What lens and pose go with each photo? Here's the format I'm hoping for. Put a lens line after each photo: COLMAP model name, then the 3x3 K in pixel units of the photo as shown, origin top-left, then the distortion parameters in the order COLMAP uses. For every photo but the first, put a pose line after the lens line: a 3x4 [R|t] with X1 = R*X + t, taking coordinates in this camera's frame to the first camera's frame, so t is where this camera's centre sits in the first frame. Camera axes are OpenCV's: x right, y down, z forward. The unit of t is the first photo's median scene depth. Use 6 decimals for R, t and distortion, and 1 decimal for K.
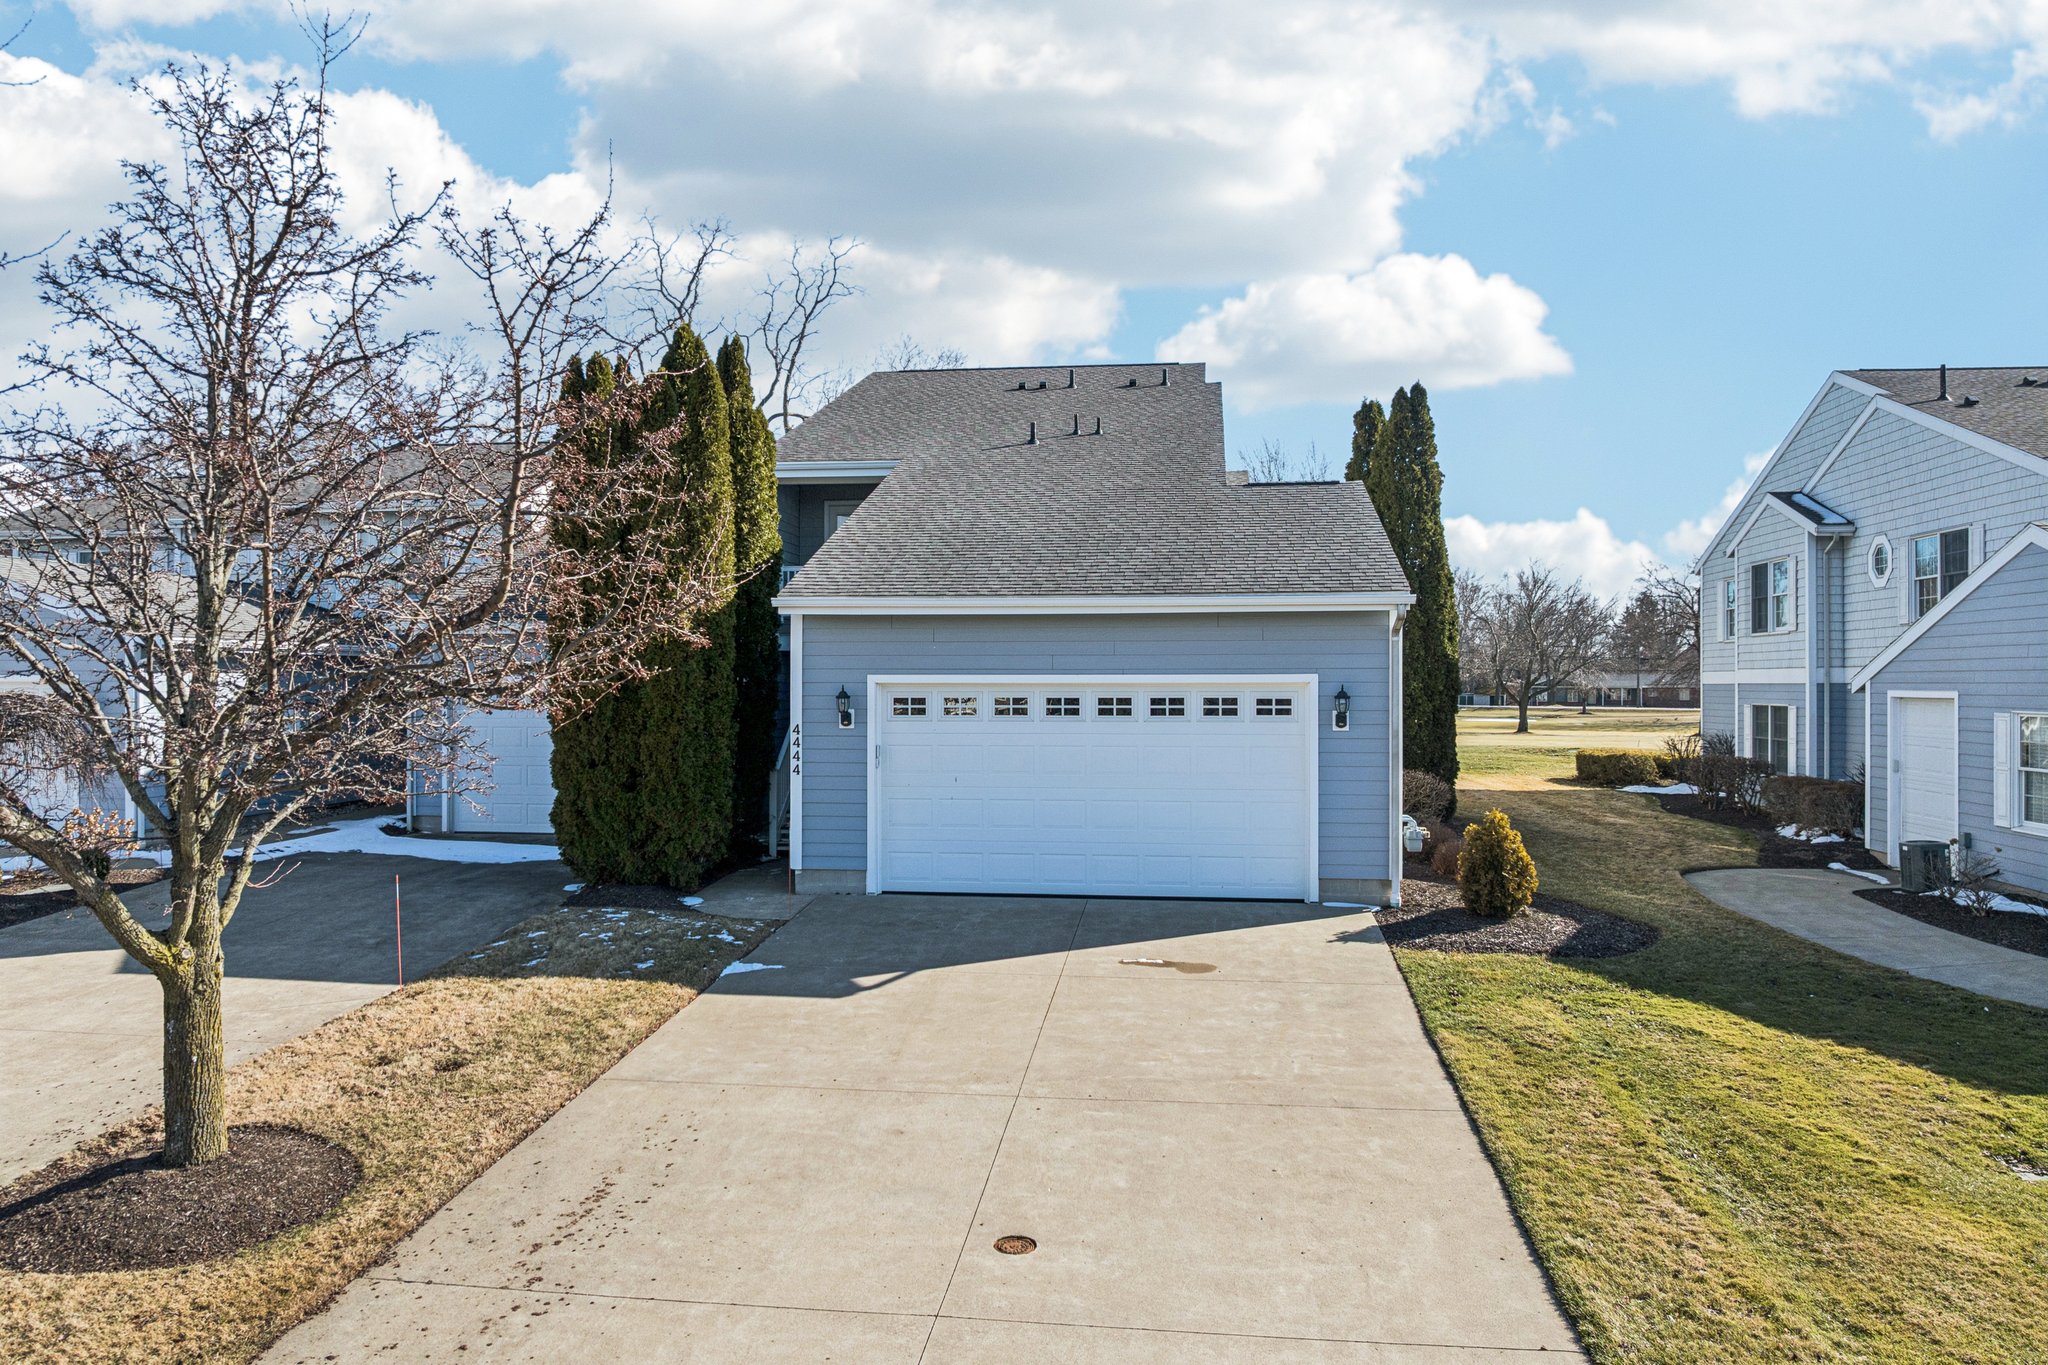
lens RADIAL K [[1447.6, 0, 1017.8], [0, 1447.6, 669.7], [0, 0, 1]] dist [-0.035594, -0.005641]
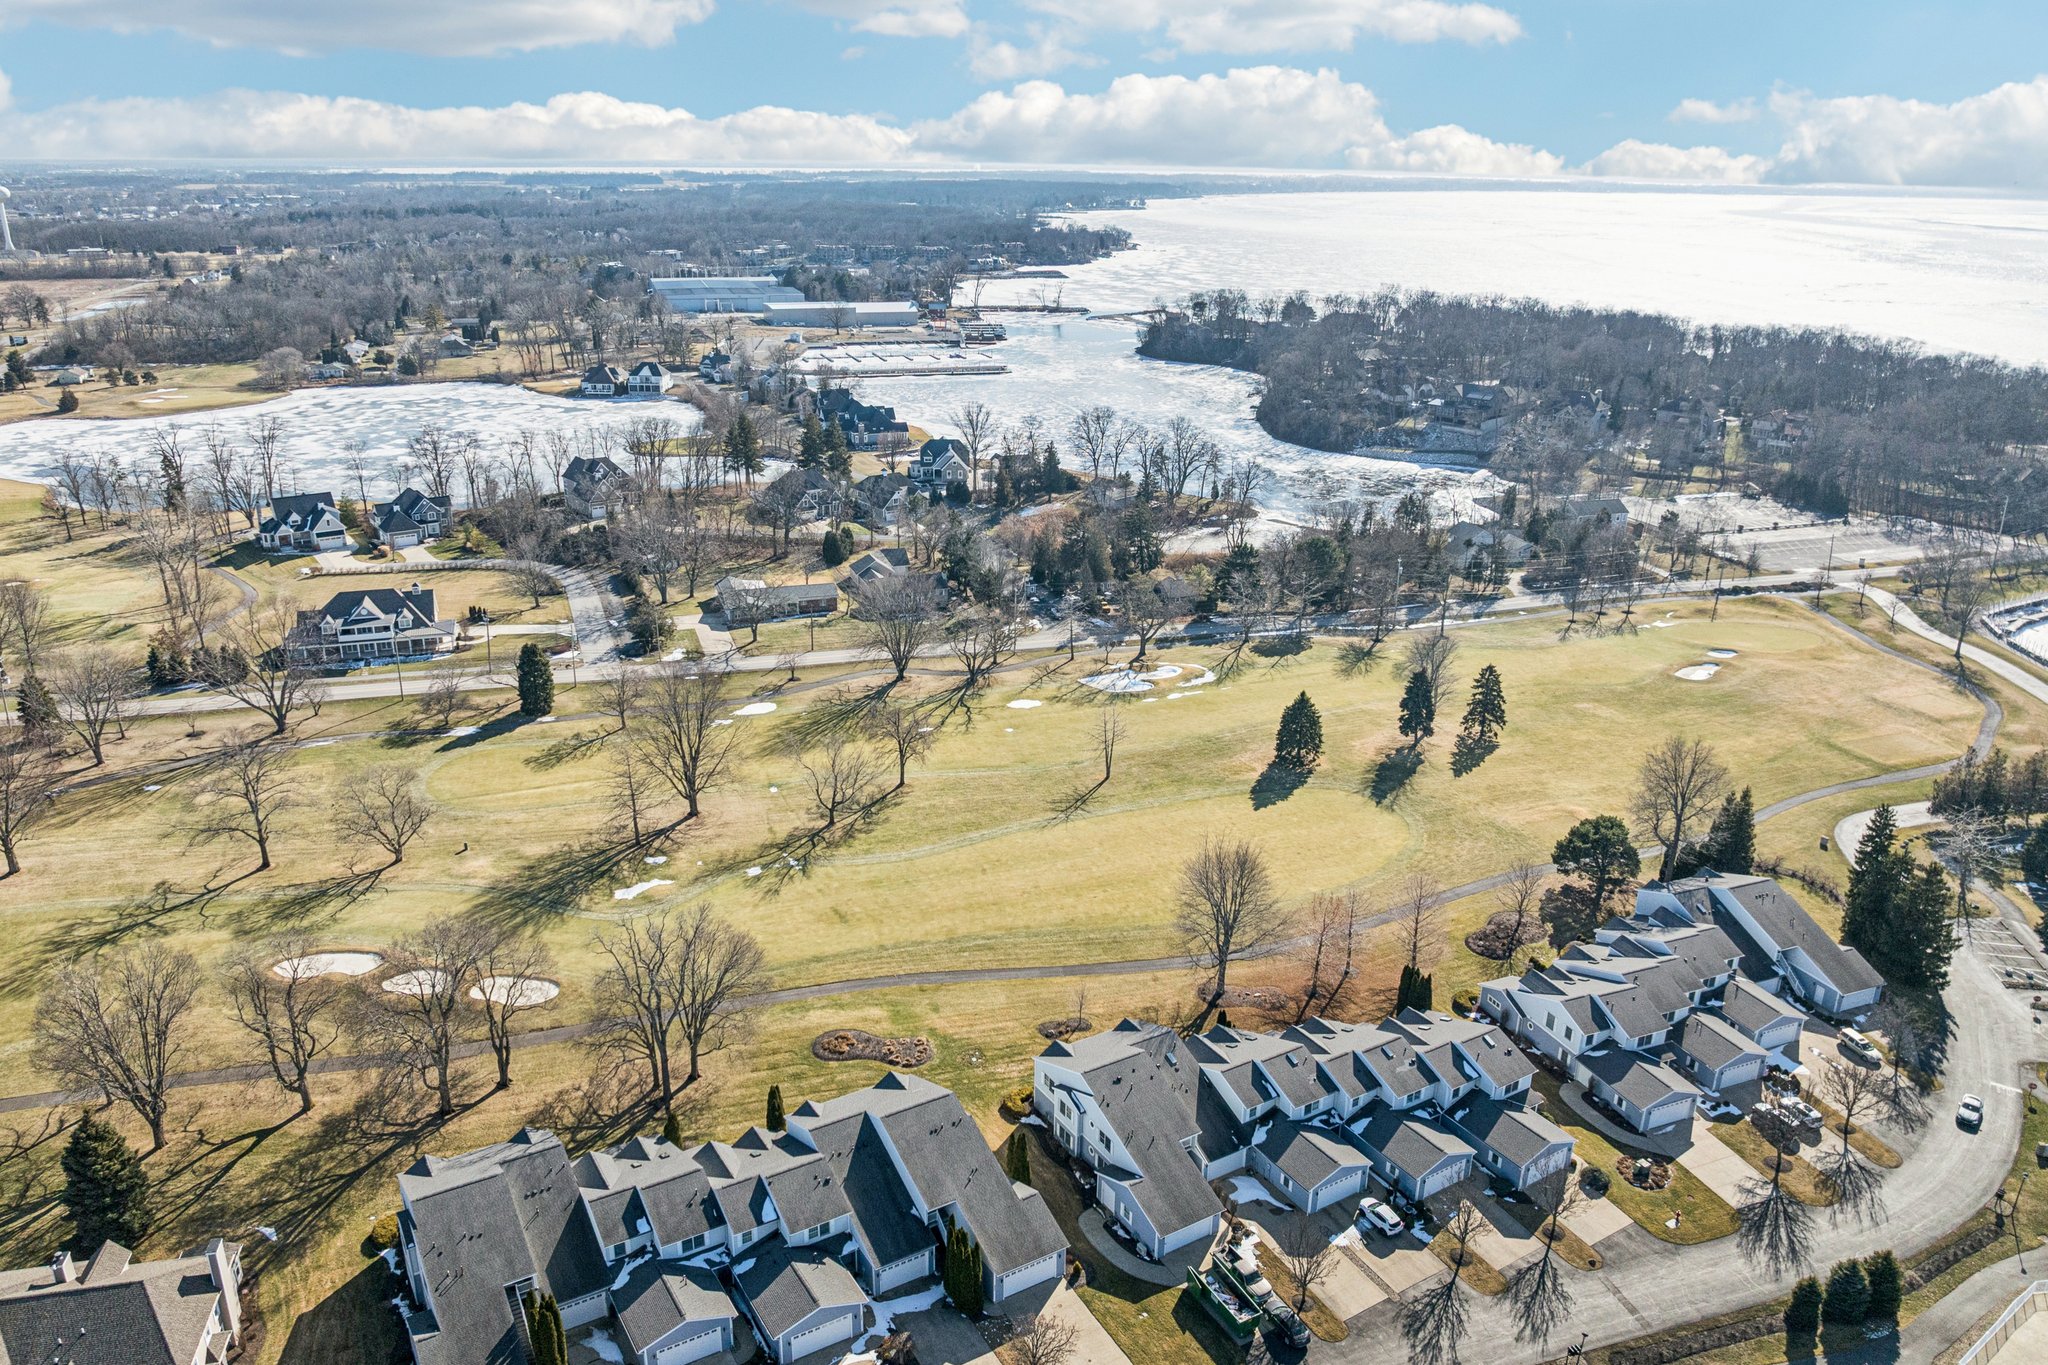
lens RADIAL K [[1423.2, 0, 1012.3], [0, 1423.2, 730.6], [0, 0, 1]] dist [-0.029213, -0.000402]
pose [[0.782443, -0.215326, 0.584310, -4.008532], [-0.020502, 0.928899, 0.369766, -5.689783], [-0.622385, -0.301300, 0.722395, -3.641595]]
